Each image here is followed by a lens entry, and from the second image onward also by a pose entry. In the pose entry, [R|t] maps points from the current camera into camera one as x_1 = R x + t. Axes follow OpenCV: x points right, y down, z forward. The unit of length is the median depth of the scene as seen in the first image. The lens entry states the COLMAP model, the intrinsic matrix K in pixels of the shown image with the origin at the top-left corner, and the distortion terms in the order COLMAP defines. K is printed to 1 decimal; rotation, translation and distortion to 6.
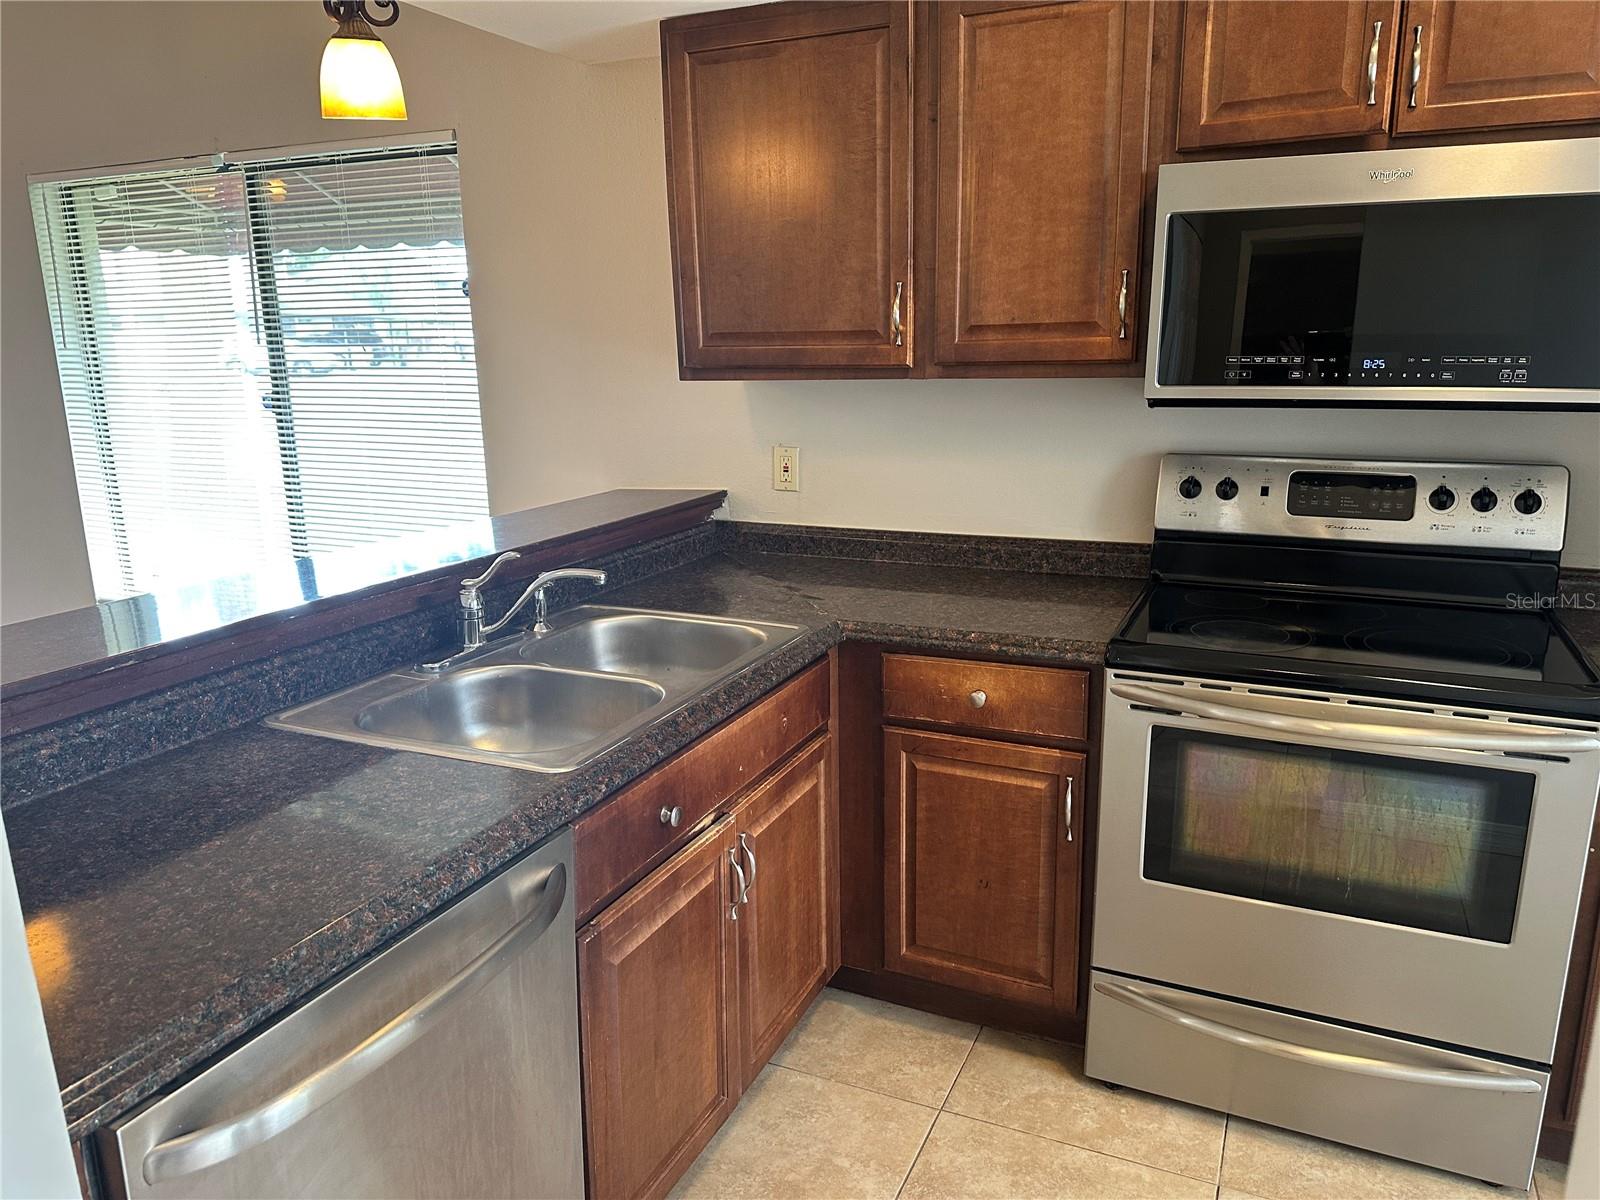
lens RADIAL K [[1126.5, 0, 810.2], [0, 1126.5, 601.9], [0, 0, 1]] dist [0.051766, -0.056033]
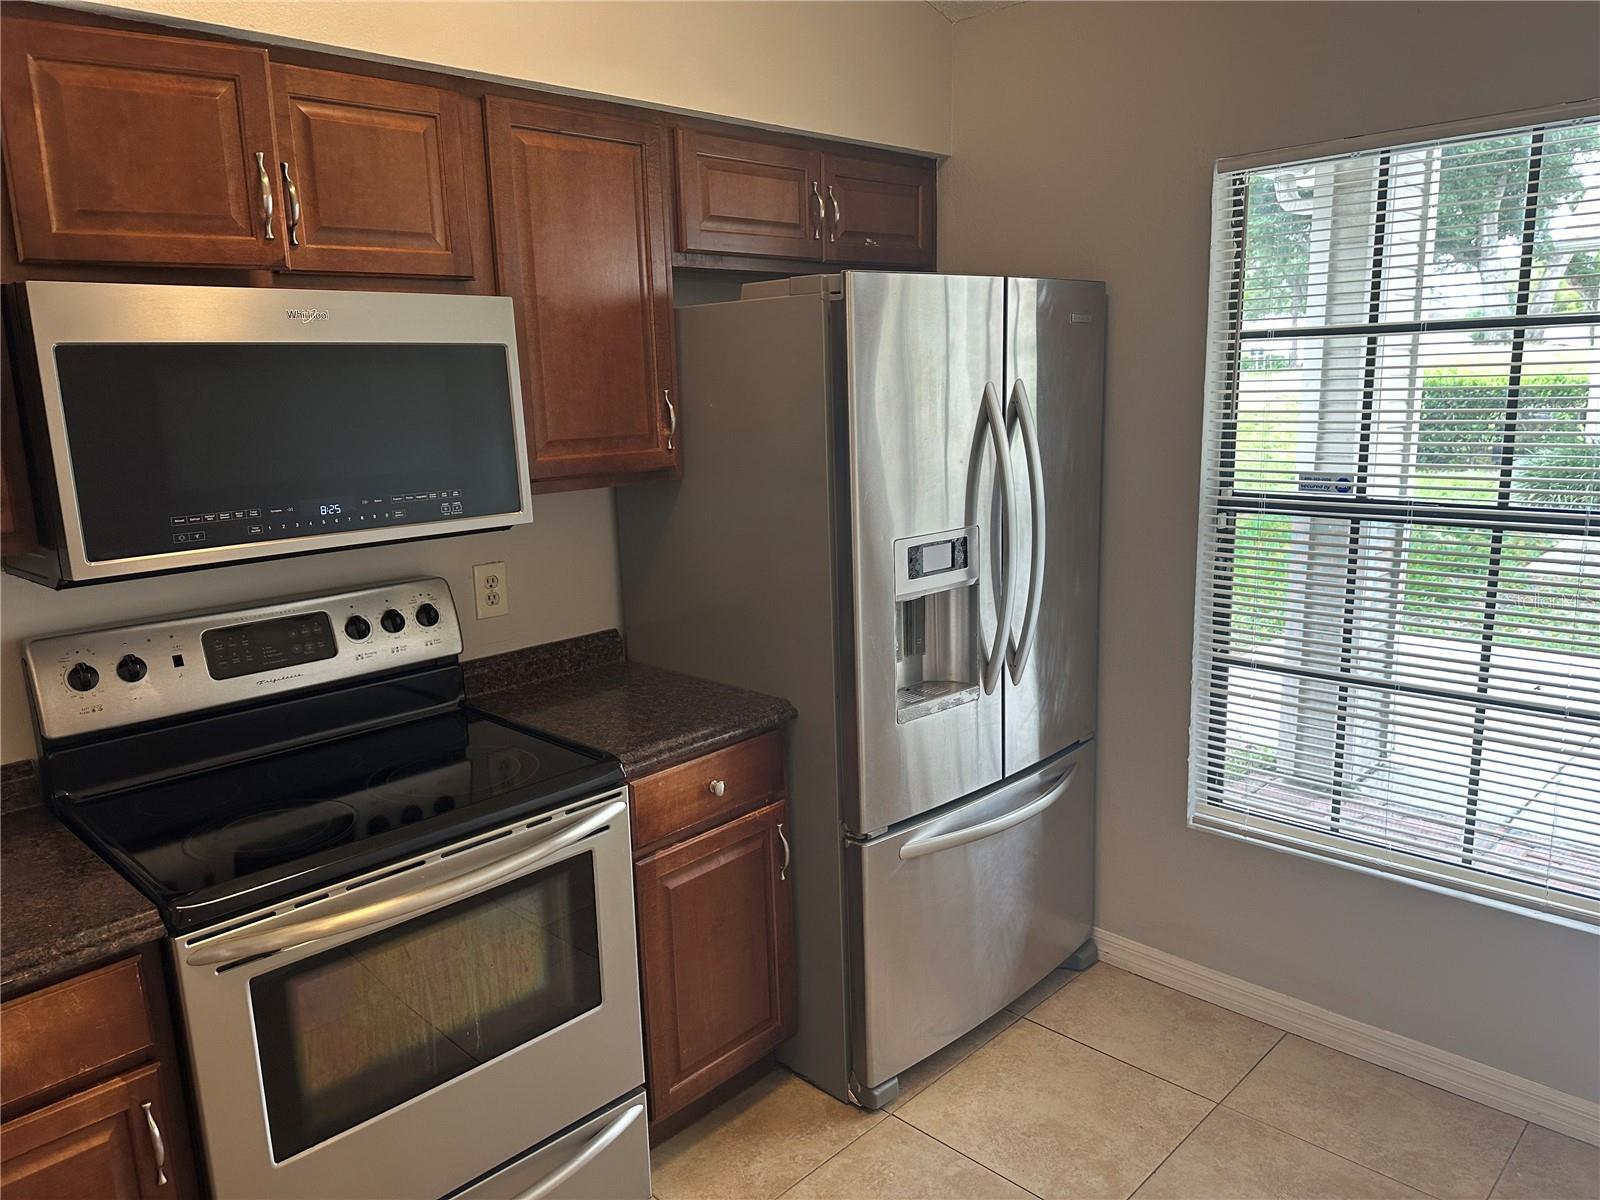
lens RADIAL K [[1126.5, 0, 785.8], [0, 1126.5, 611.0], [0, 0, 1]] dist [0.051766, -0.056033]
pose [[0.355165, -0.192965, 0.914671, -0.243315], [0.247435, 0.962970, 0.107076, -0.131689], [-0.901462, 0.188292, 0.389759, 0.298551]]
